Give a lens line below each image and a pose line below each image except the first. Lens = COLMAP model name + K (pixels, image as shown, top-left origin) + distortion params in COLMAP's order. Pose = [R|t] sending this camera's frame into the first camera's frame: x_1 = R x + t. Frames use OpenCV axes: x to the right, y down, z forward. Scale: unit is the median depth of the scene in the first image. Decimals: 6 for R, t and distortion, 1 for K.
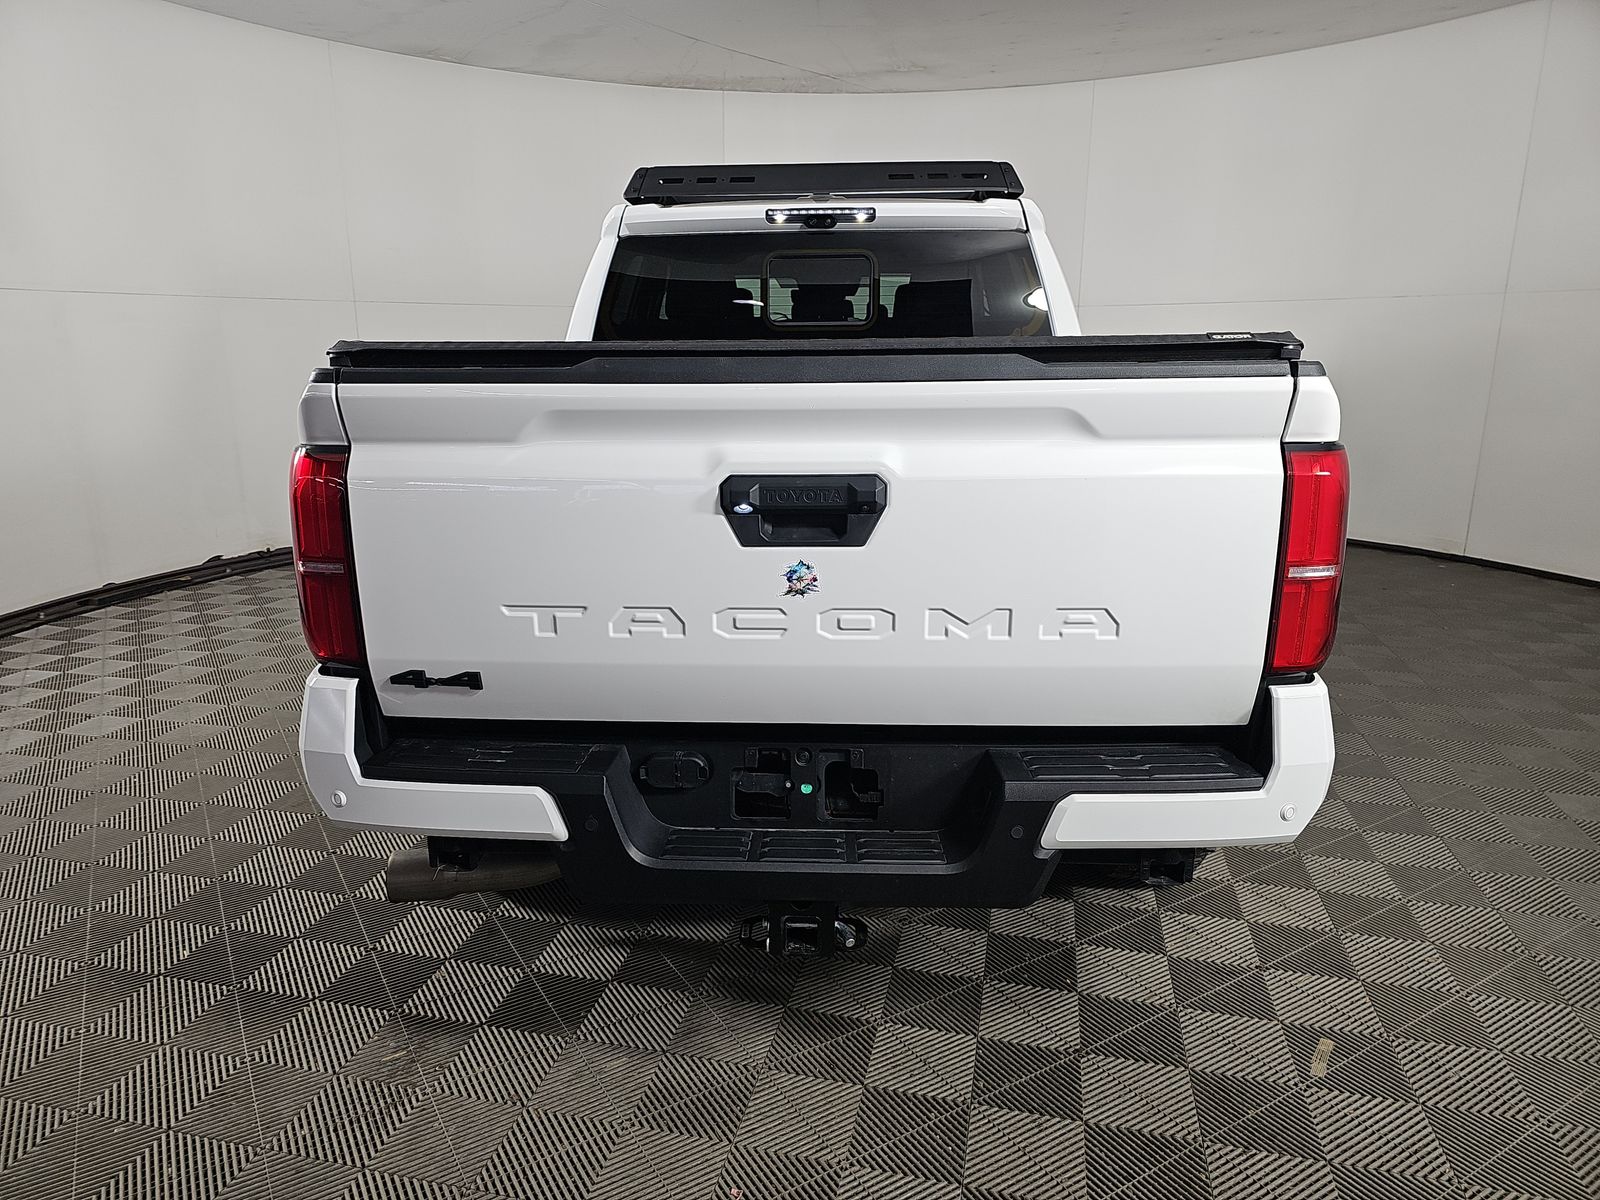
lens RADIAL K [[1068.3, 0, 800.0], [0, 1068.3, 600.0], [0, 0, 1]] dist [0.049569, -0.068390]
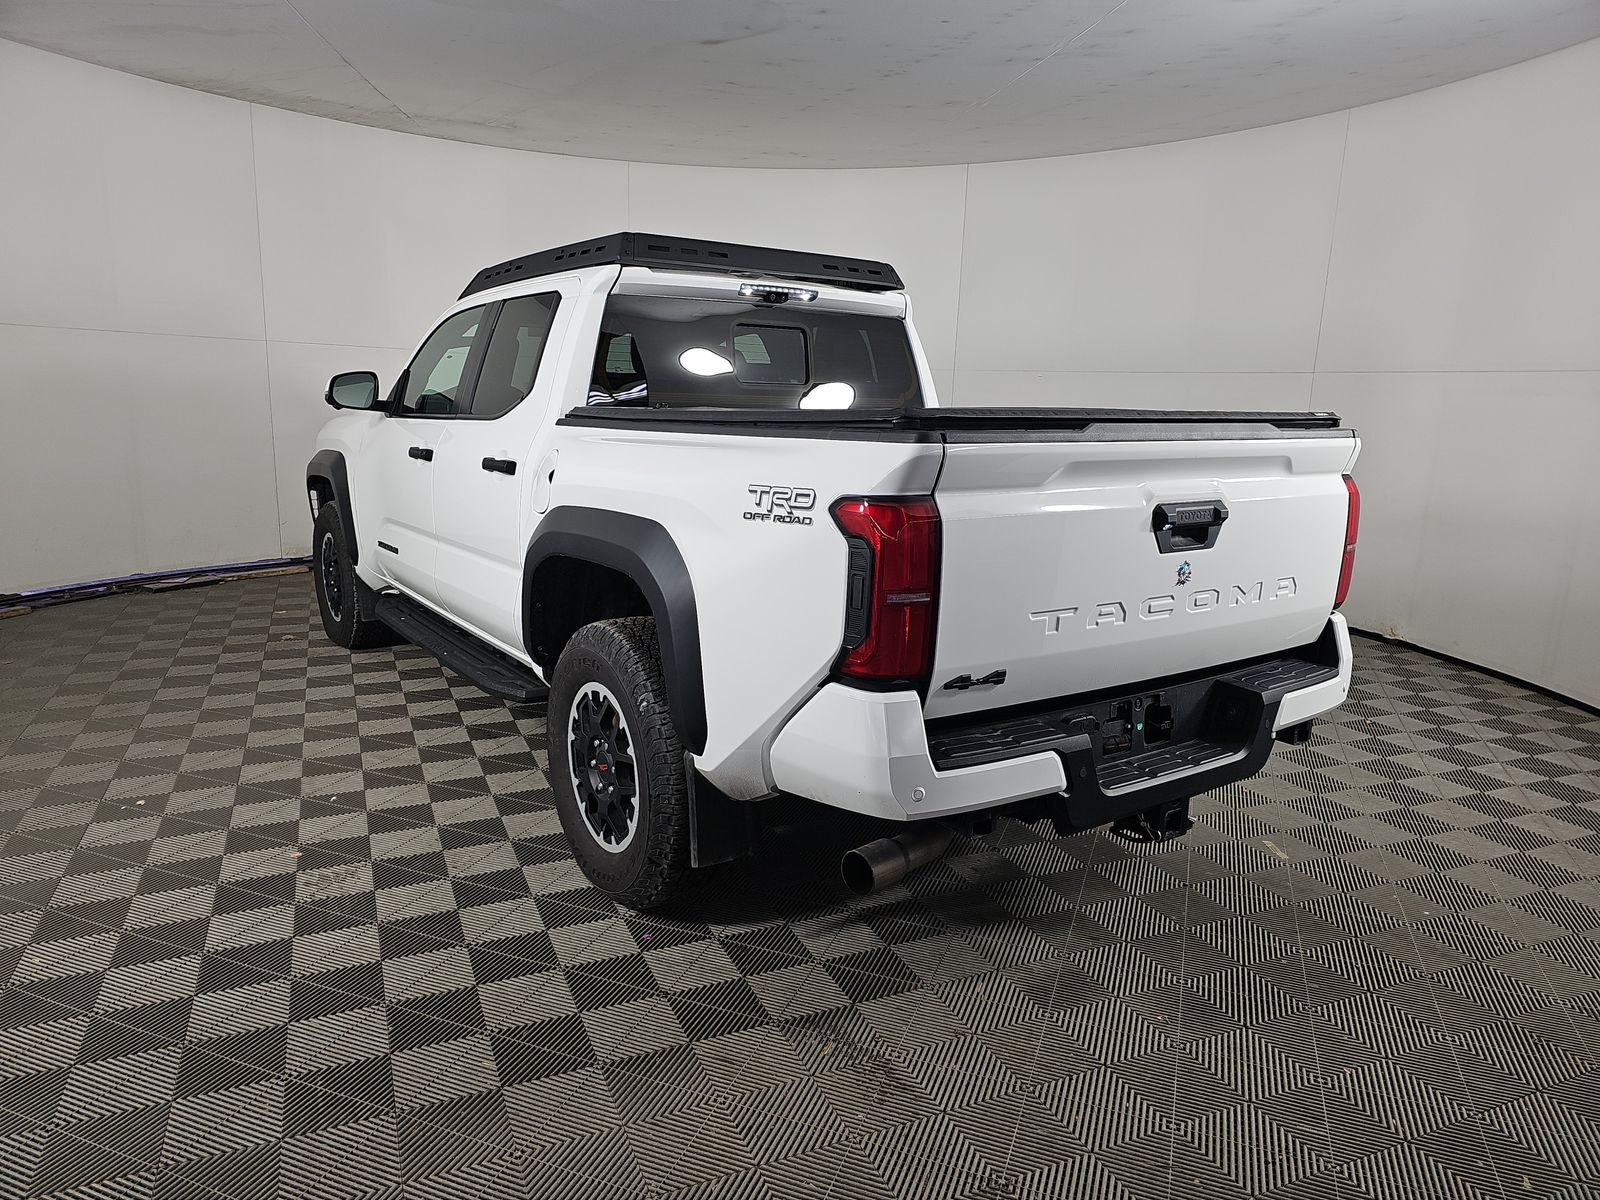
lens RADIAL K [[1068.3, 0, 800.0], [0, 1068.3, 600.0], [0, 0, 1]] dist [0.049569, -0.068390]
pose [[0.790977, -0.091863, 0.604911, -1.097550], [0.114012, 0.993478, 0.001790, -0.038549], [-0.601130, 0.067551, 0.796291, 0.121755]]
